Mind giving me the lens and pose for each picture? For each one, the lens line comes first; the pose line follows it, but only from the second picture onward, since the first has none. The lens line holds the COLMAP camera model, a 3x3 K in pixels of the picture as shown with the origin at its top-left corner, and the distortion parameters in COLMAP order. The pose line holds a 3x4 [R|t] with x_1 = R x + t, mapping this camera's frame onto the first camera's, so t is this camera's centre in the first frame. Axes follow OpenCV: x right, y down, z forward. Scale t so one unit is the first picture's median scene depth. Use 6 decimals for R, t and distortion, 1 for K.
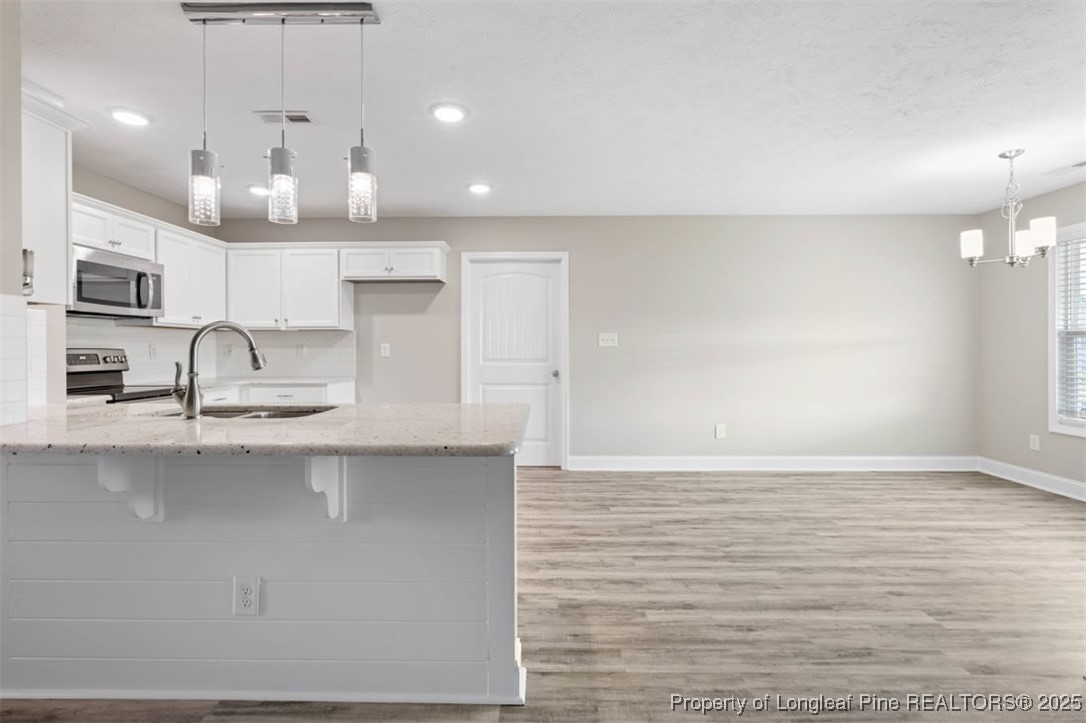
lens RADIAL K [[510.9, 0, 544.0], [0, 510.9, 347.6], [0, 0, 1]] dist [-0.005044, 0.002508]
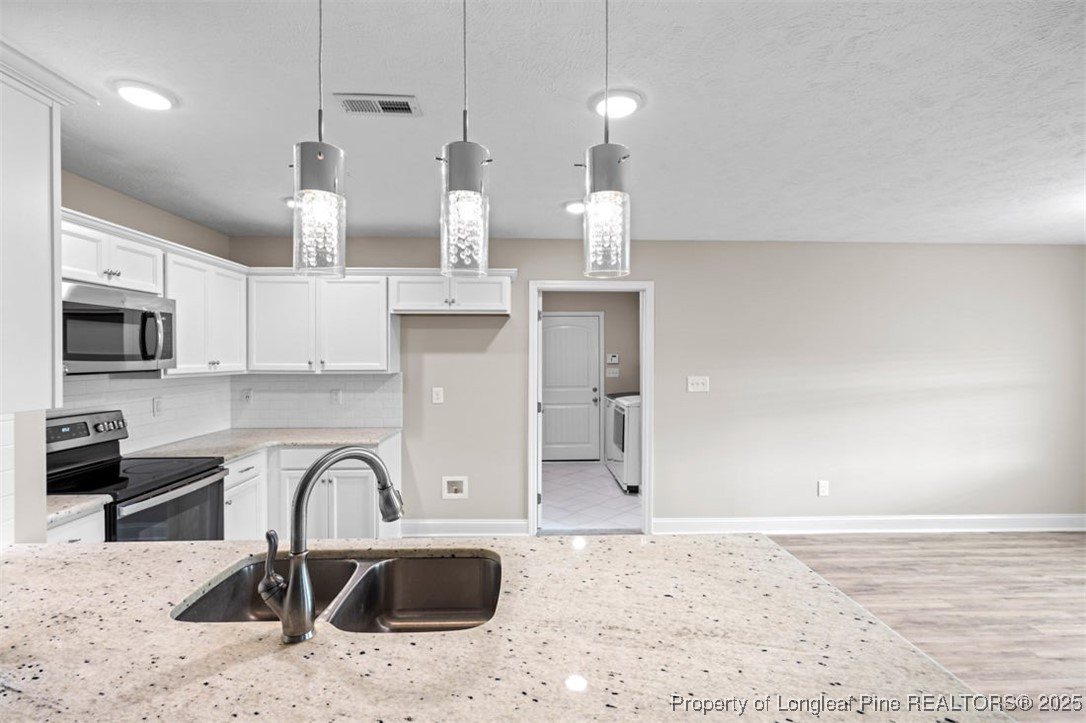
lens RADIAL K [[490.2, 0, 542.7], [0, 490.2, 356.2], [0, 0, 1]] dist [-0.000232, -0.000625]
pose [[0.998705, 0.004228, 0.050696, -0.246436], [-0.004452, 0.999981, 0.004301, -0.088241], [-0.050677, -0.004521, 0.998705, 0.251554]]
